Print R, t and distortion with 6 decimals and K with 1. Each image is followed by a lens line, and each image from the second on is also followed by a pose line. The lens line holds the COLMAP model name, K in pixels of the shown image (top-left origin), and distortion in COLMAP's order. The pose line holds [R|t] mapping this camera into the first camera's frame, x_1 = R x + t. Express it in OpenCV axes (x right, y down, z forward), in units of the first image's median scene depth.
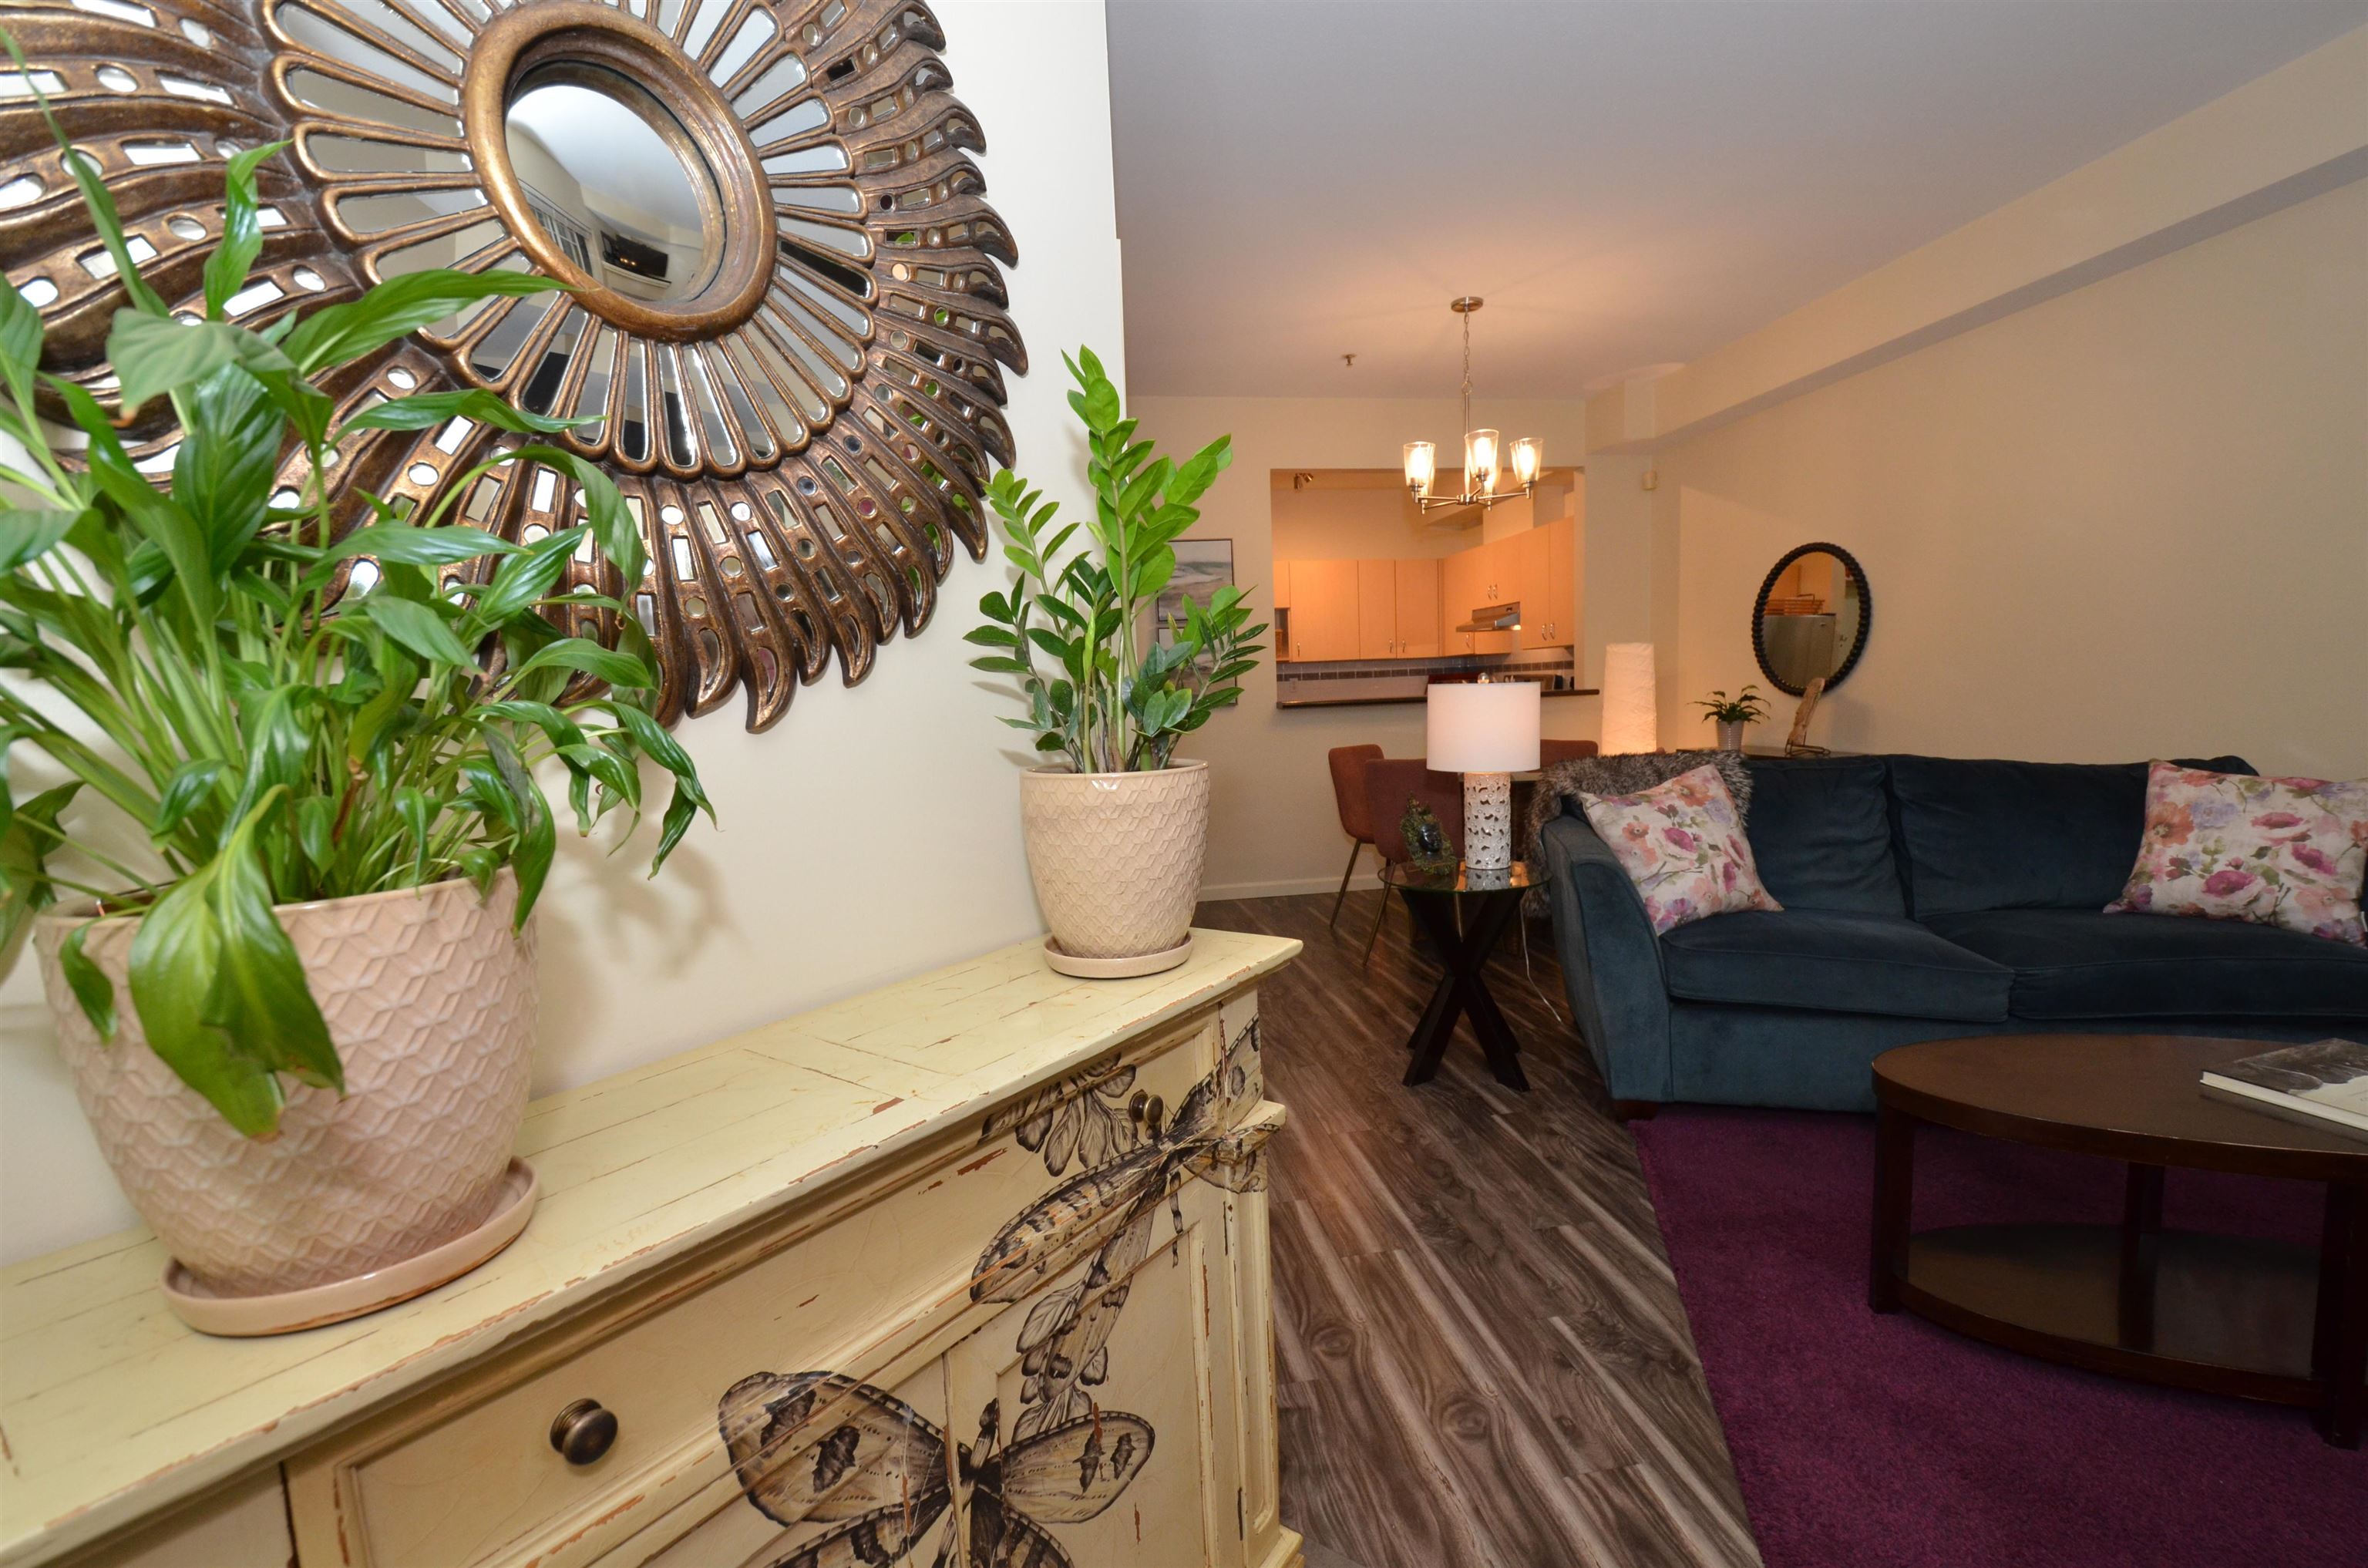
lens RADIAL K [[1027.6, 0, 1193.5], [0, 1027.6, 807.3], [0, 0, 1]] dist [0.003138, -0.003544]
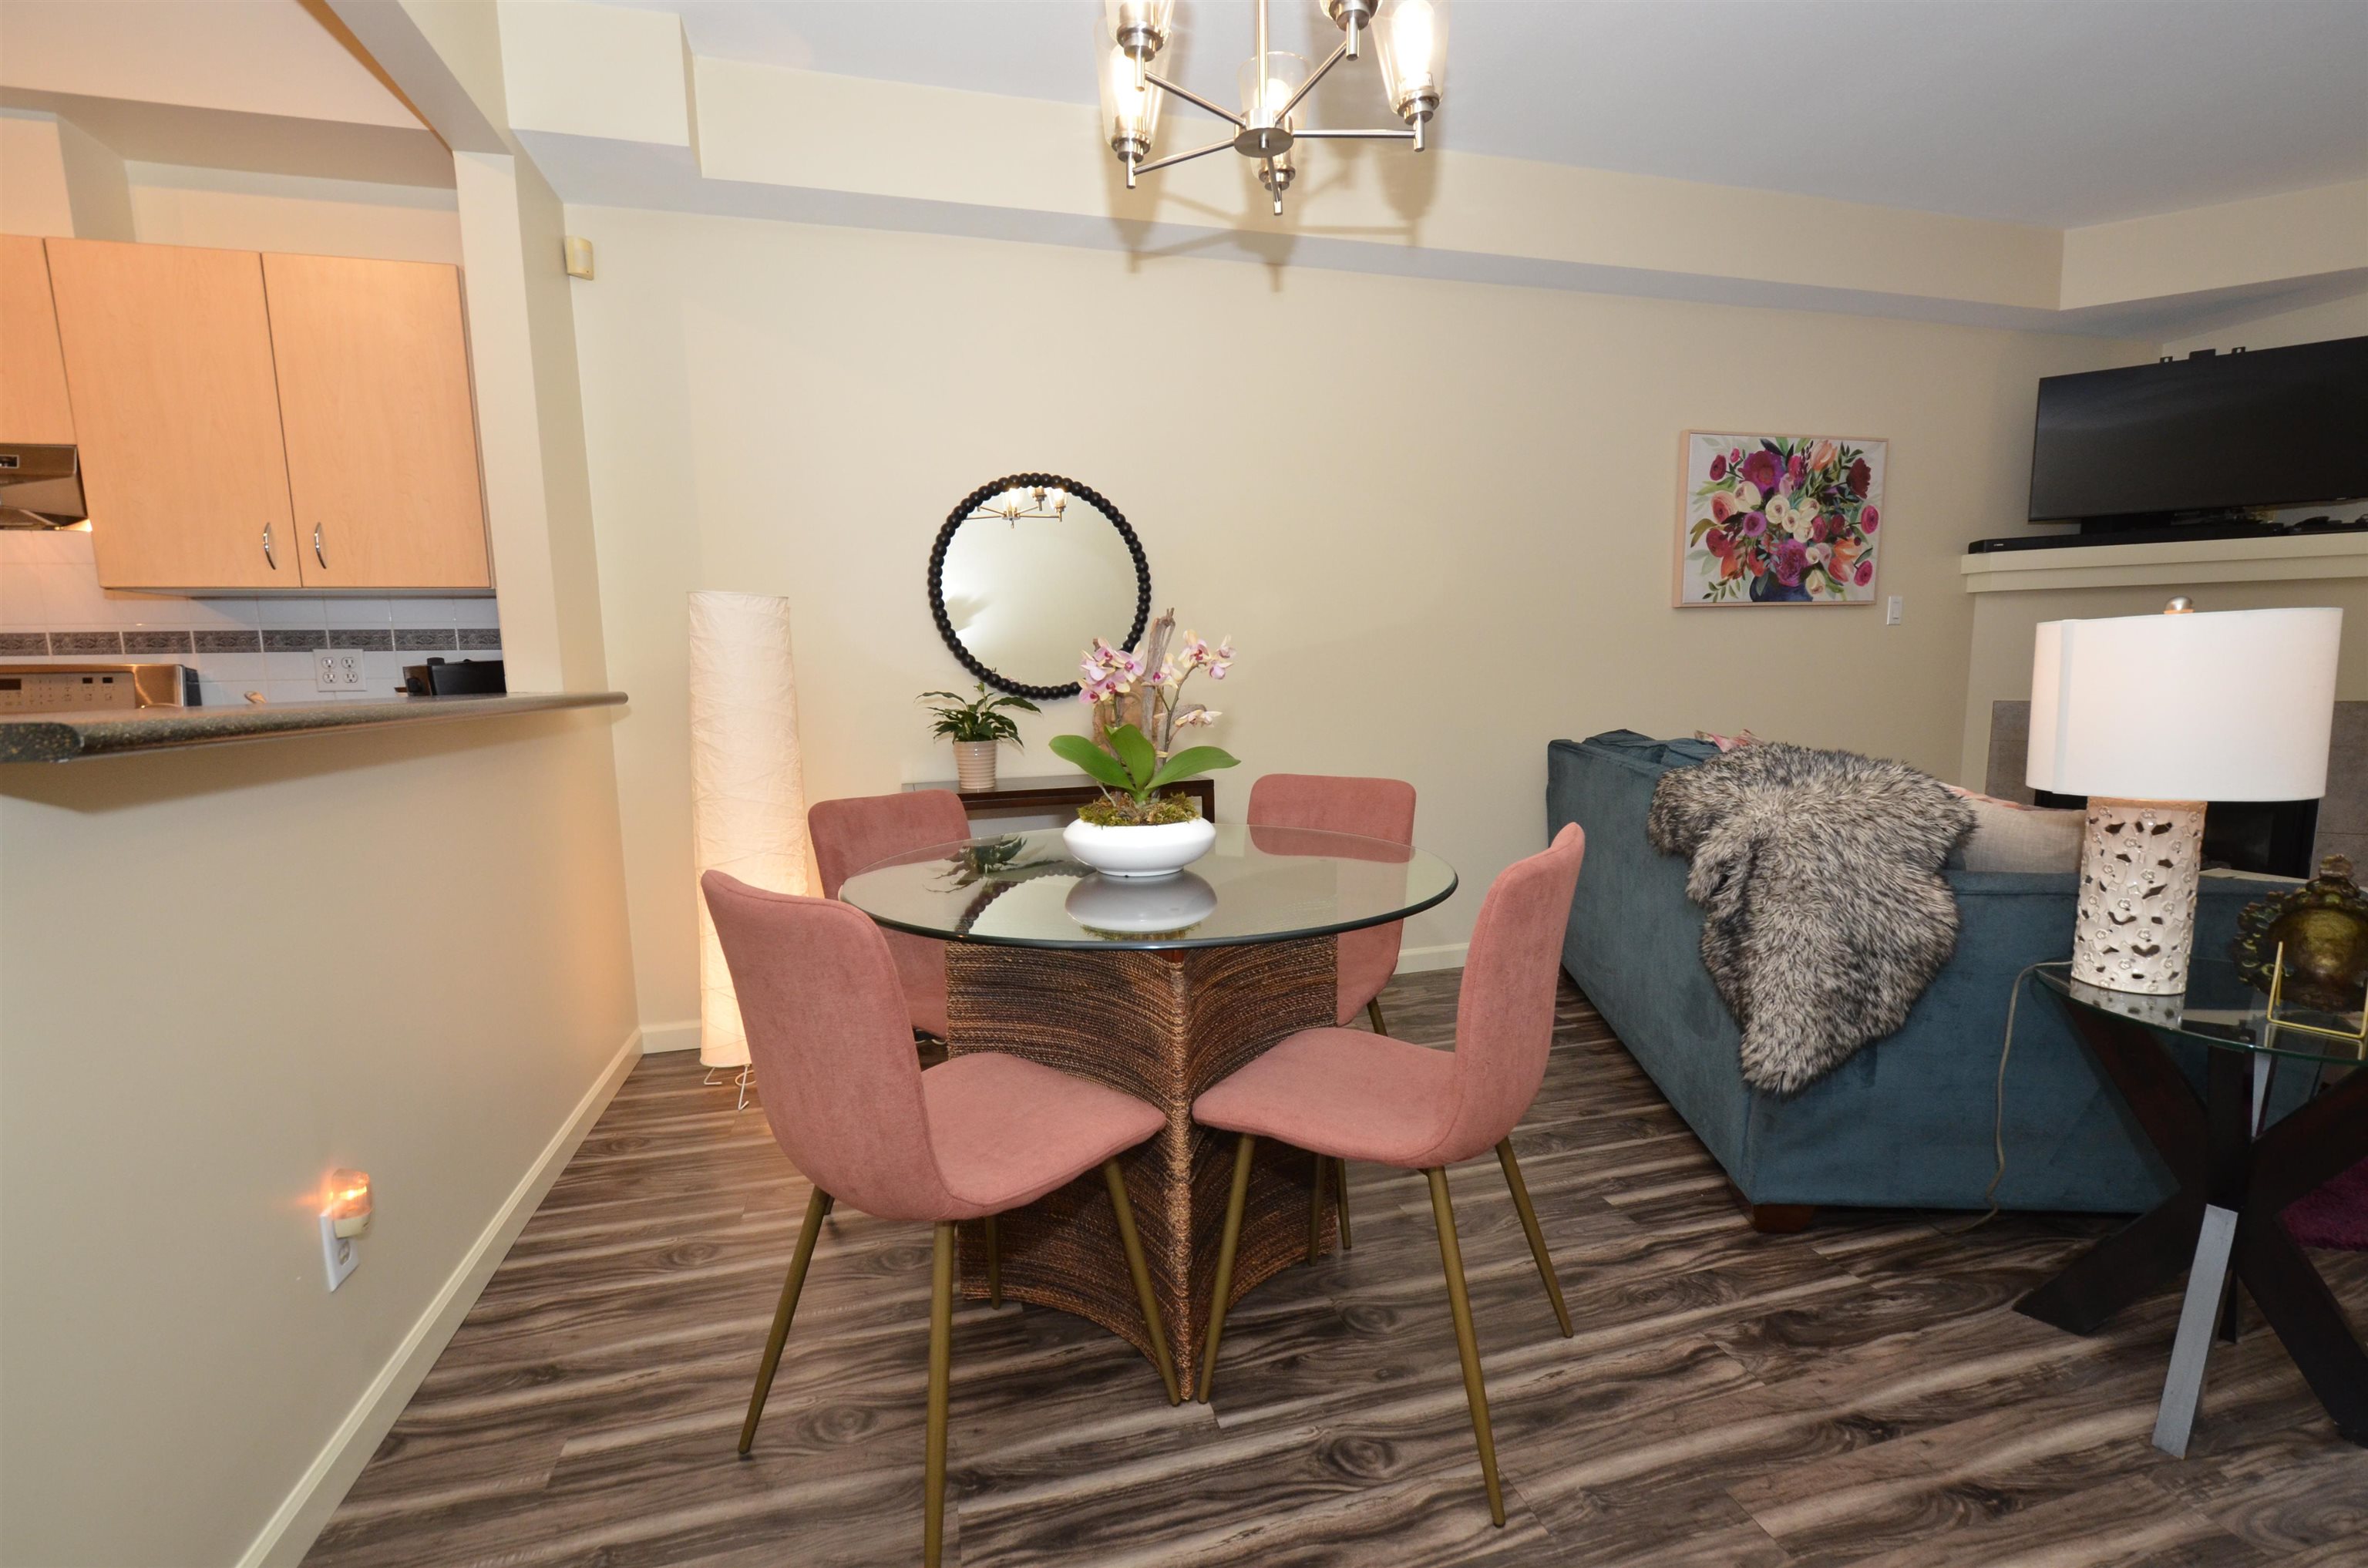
lens RADIAL K [[1027.6, 0, 1194.0], [0, 1027.6, 803.8], [0, 0, 1]] dist [0.003138, -0.003544]
pose [[-0.114827, -0.086704, 0.989594, -0.167851], [0.138260, 0.985093, 0.102352, -0.162096], [-0.983717, 0.148574, -0.101128, 1.672055]]
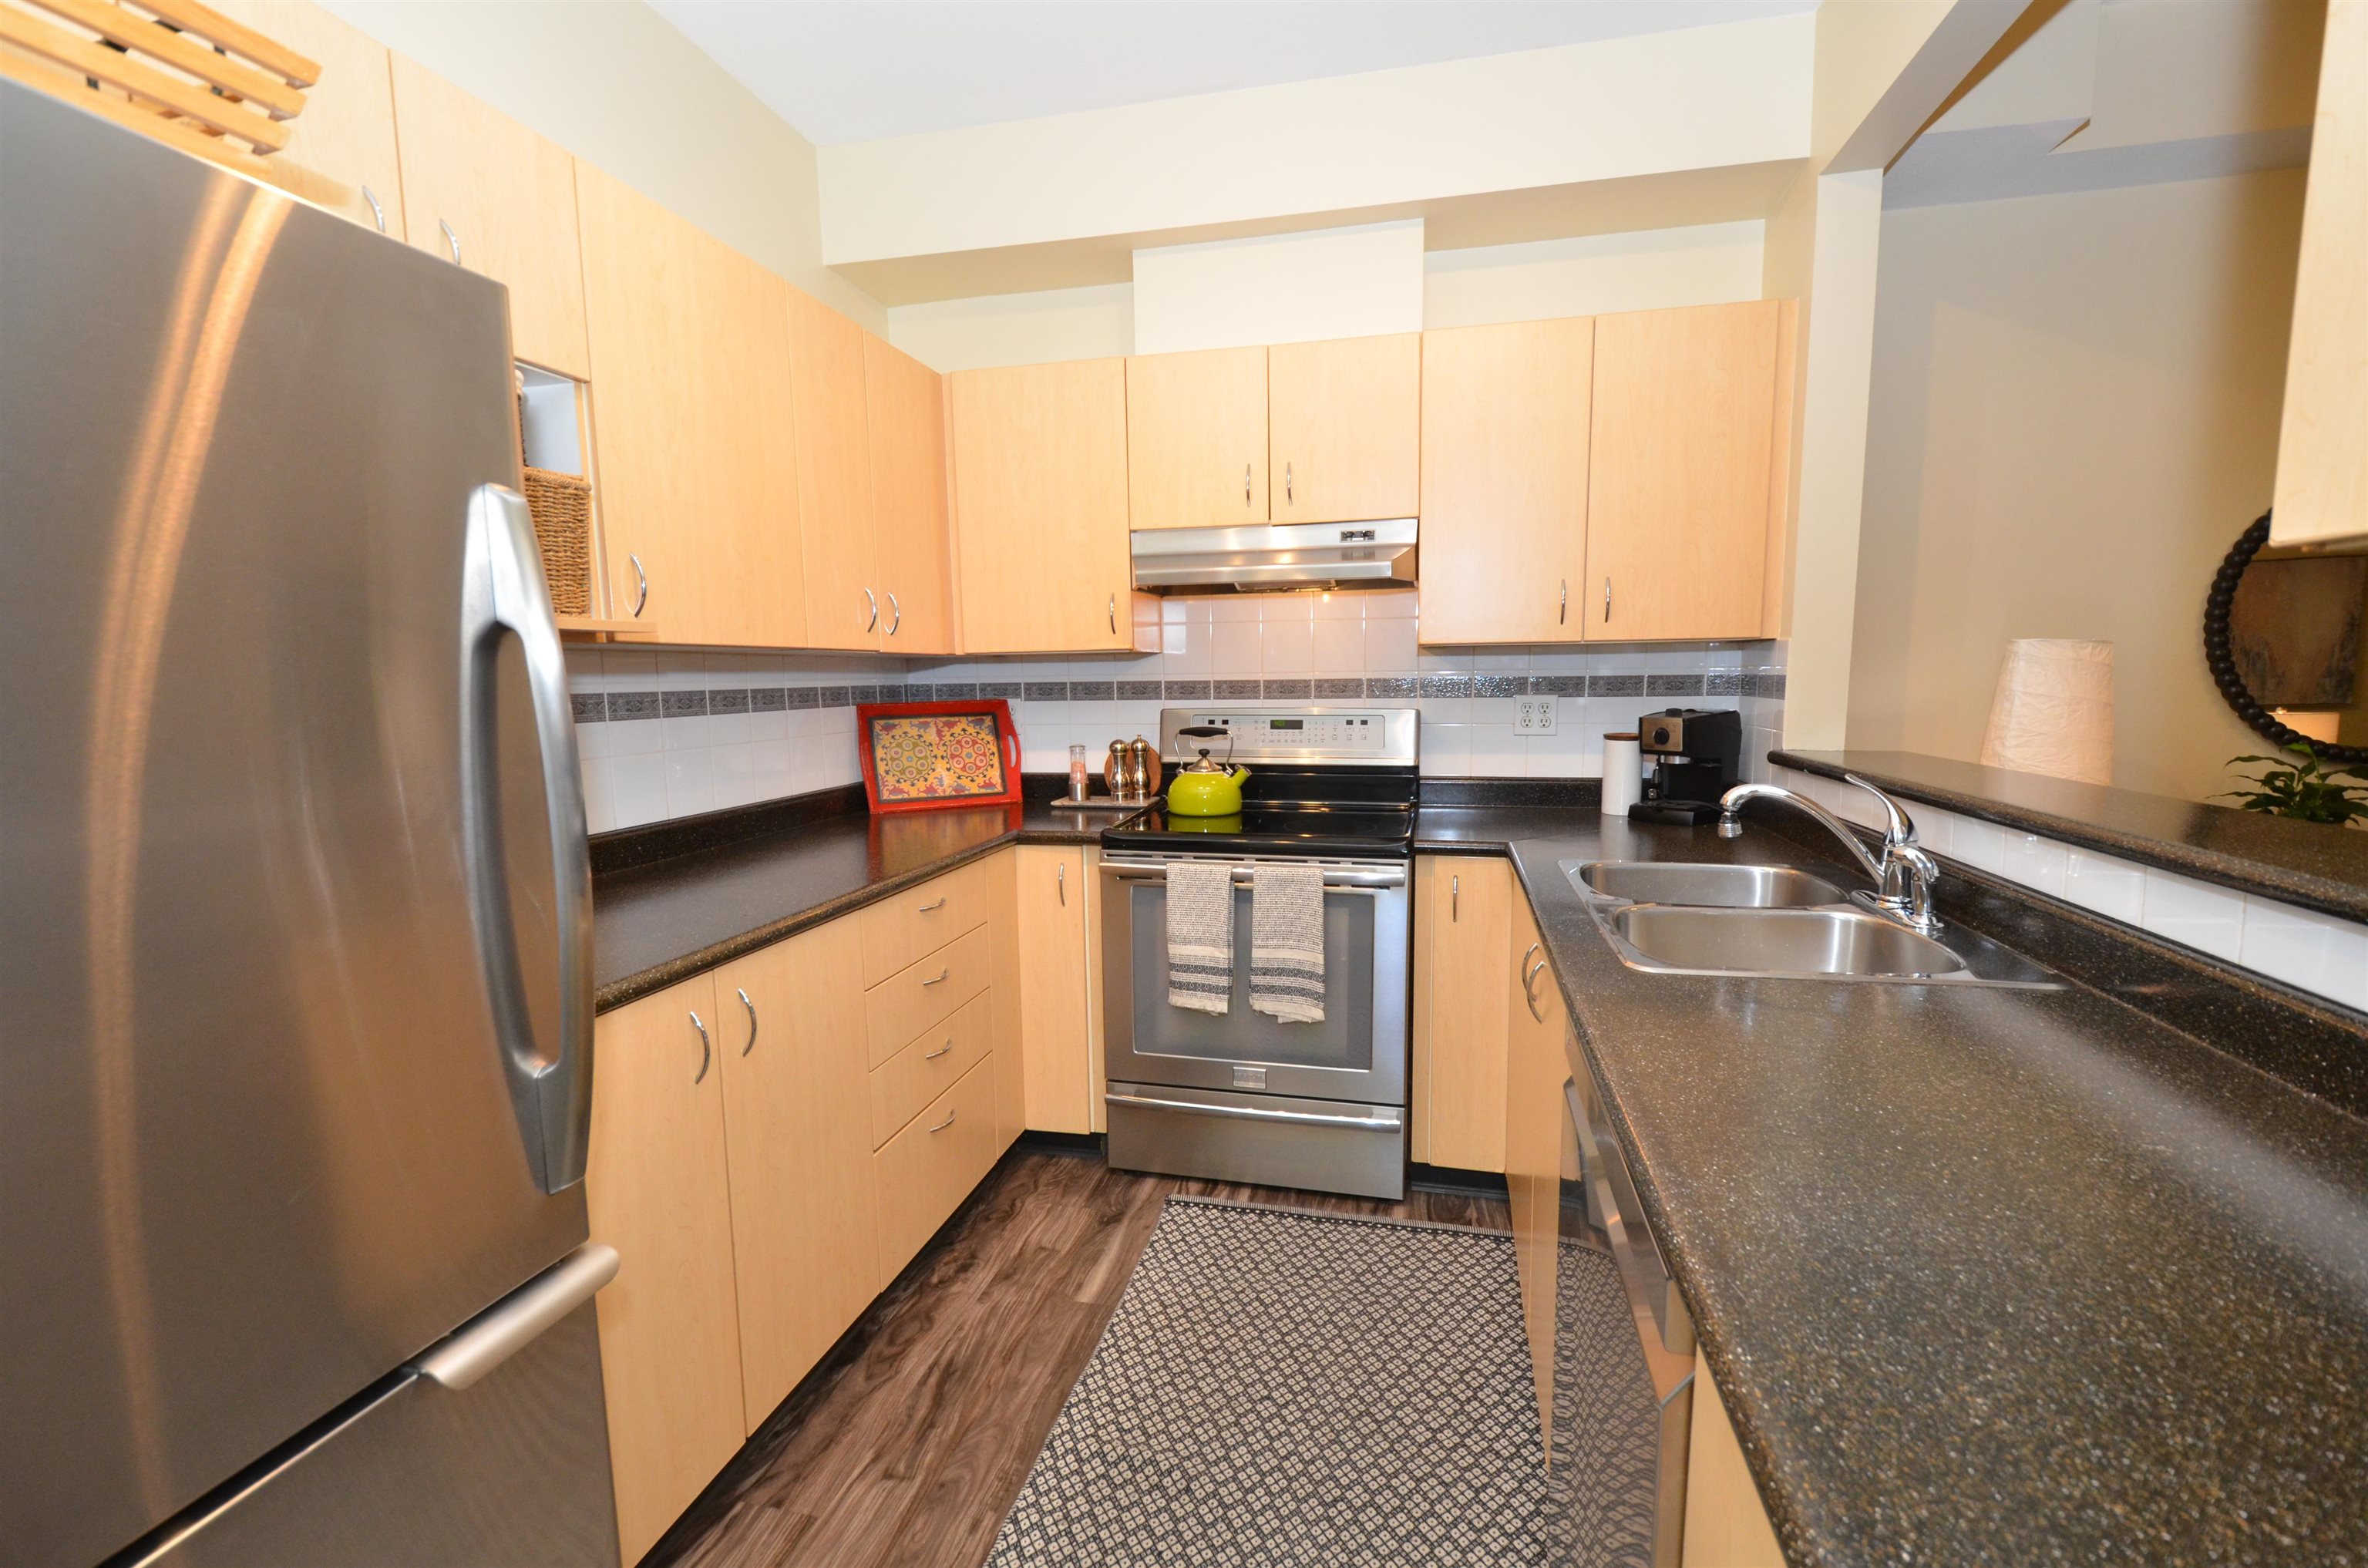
lens RADIAL K [[1027.6, 0, 1184.5], [0, 1027.6, 796.6], [0, 0, 1]] dist [0.003138, -0.003544]
pose [[0.380439, -0.076608, 0.921628, -0.171607], [0.106676, 0.993546, 0.038551, -0.295672], [-0.918633, 0.083650, 0.386156, 2.286636]]
